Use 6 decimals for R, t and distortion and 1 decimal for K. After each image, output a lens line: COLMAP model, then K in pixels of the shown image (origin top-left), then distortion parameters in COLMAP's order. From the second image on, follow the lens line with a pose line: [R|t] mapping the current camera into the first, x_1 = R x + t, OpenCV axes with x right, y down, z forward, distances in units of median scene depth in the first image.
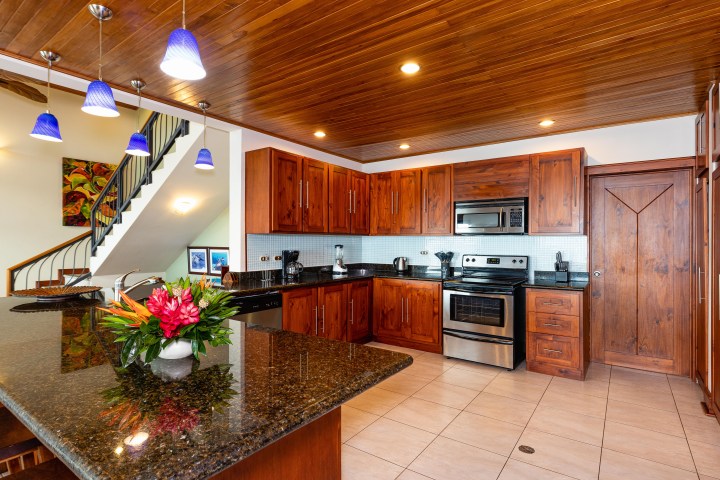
lens RADIAL K [[359.9, 0, 383.8], [0, 359.9, 239.3], [0, 0, 1]] dist [-0.005592, -0.000933]
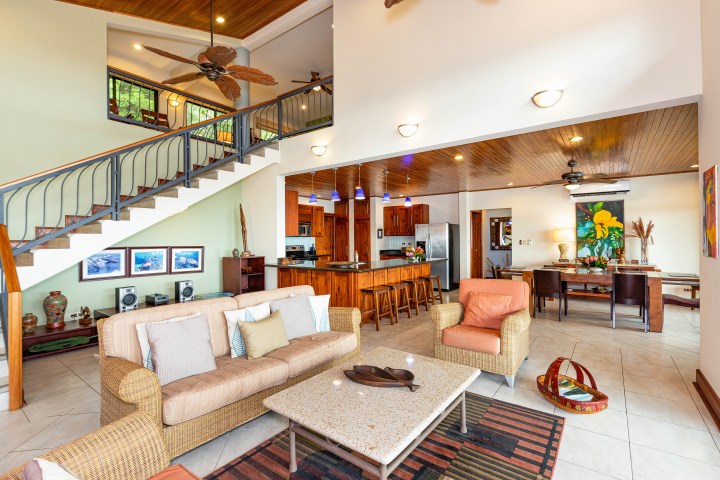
lens RADIAL K [[336.2, 0, 353.5], [0, 336.2, 239.5], [0, 0, 1]] dist [-0.003297, -0.000345]
pose [[0.066677, -0.004627, 0.997764, -1.814254], [-0.000191, 0.999989, 0.004650, -0.003783], [-0.997775, -0.000500, 0.066675, 0.501029]]
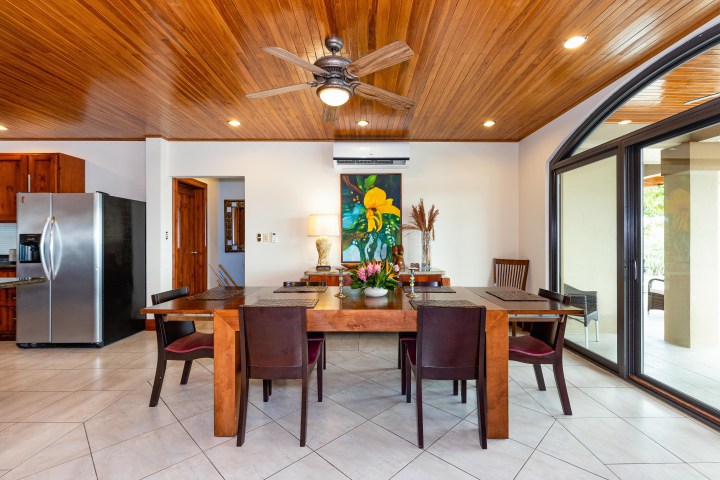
lens RADIAL K [[336.2, 0, 352.9], [0, 336.2, 237.7], [0, 0, 1]] dist [-0.003297, -0.000345]
pose [[-0.526241, 0.003490, 0.850328, -0.856787], [-0.004015, 0.999970, -0.006588, 0.029392], [-0.850326, -0.006881, -0.526212, -0.045985]]
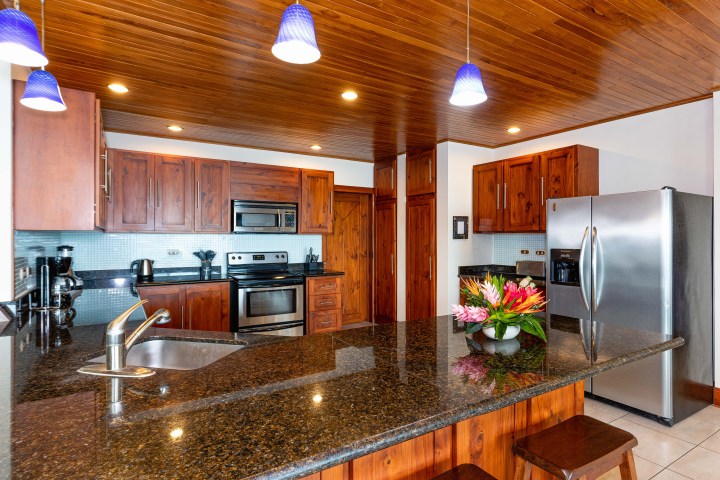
lens RADIAL K [[359.9, 0, 342.8], [0, 359.9, 238.5], [0, 0, 1]] dist [-0.005592, -0.000933]
pose [[0.476076, -0.006179, 0.879382, -0.552548], [-0.006305, 0.999926, 0.010439, -0.010460], [-0.879382, -0.010514, 0.476002, 0.267167]]
